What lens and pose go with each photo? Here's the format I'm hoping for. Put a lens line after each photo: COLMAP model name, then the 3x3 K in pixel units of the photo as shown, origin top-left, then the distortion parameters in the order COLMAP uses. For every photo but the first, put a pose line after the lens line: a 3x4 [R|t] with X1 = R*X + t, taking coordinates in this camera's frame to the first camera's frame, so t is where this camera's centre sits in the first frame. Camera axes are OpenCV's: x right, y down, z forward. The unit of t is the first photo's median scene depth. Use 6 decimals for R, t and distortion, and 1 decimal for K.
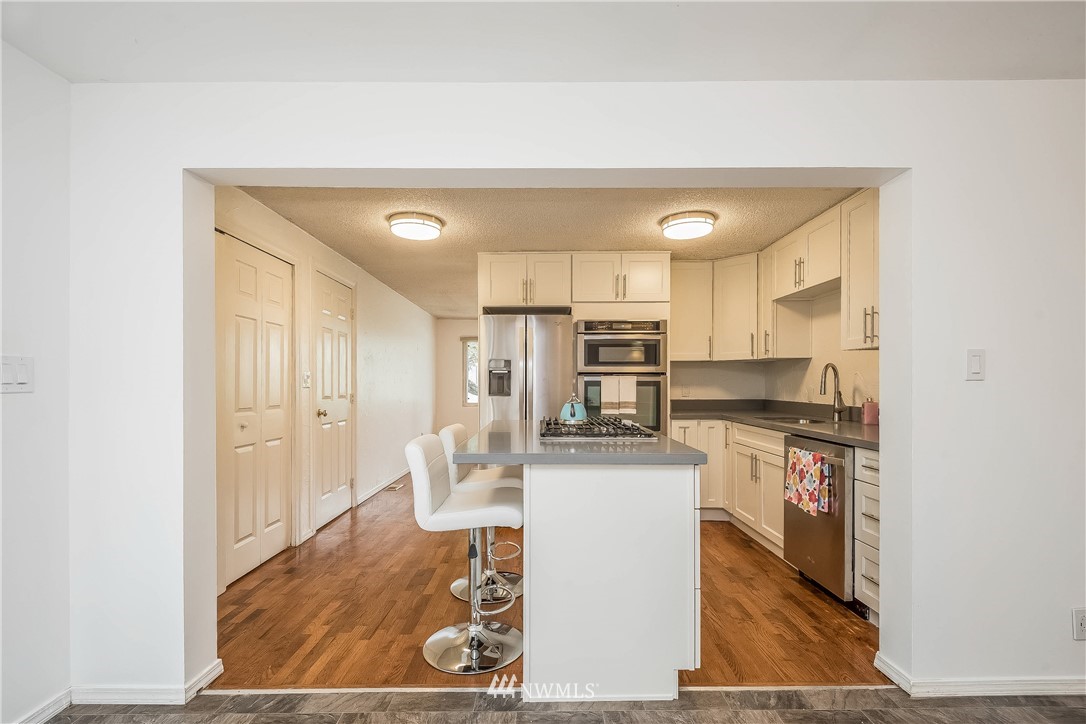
lens RADIAL K [[490.8, 0, 527.5], [0, 490.8, 385.2], [0, 0, 1]] dist [0.010790, -0.007469]
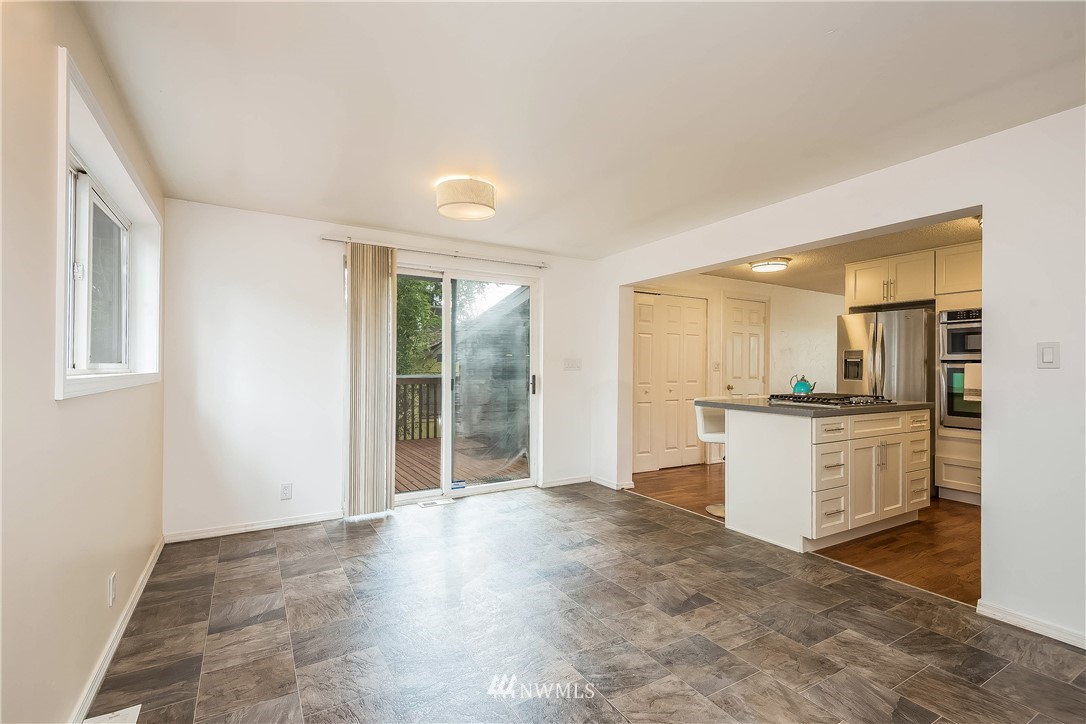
lens RADIAL K [[490.8, 0, 541.8], [0, 490.8, 363.7], [0, 0, 1]] dist [0.010790, -0.007469]
pose [[0.502004, -0.002325, -0.864862, 0.597476], [-0.010840, 0.999901, -0.008980, 0.001191], [0.864797, 0.013883, 0.501929, -0.292347]]
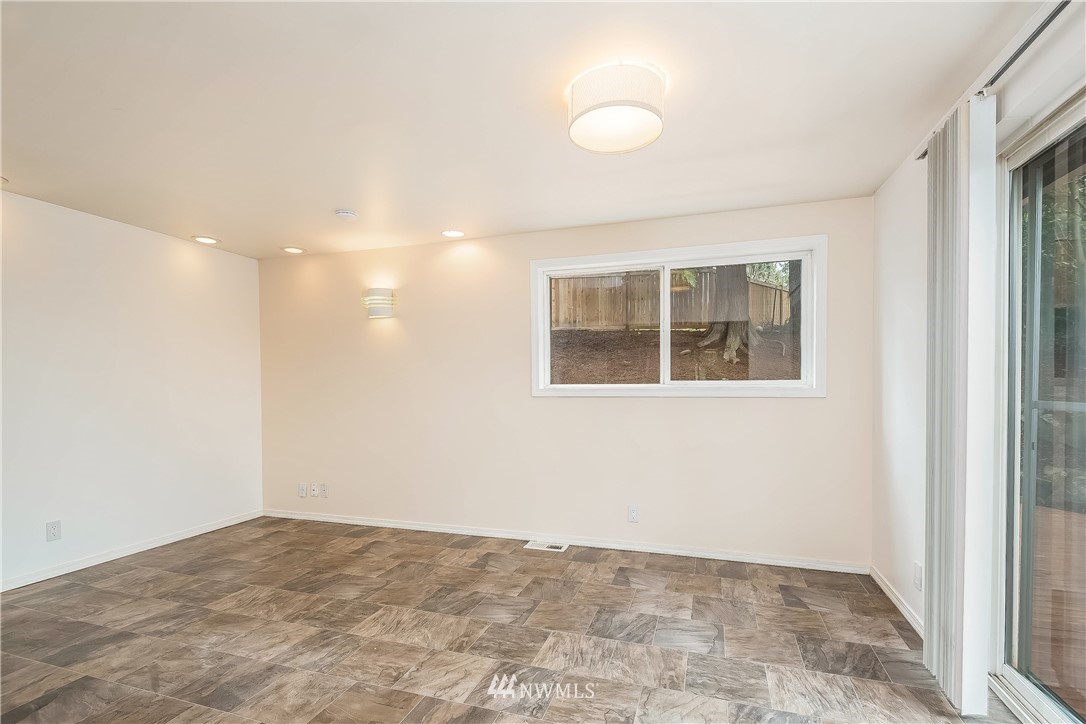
lens RADIAL K [[490.8, 0, 541.9], [0, 490.8, 390.0], [0, 0, 1]] dist [0.010790, -0.007469]
pose [[-0.949091, 0.002699, 0.314991, -0.216409], [0.011390, 0.999603, 0.025754, -0.007986], [-0.314797, 0.028031, -0.948745, 0.477353]]
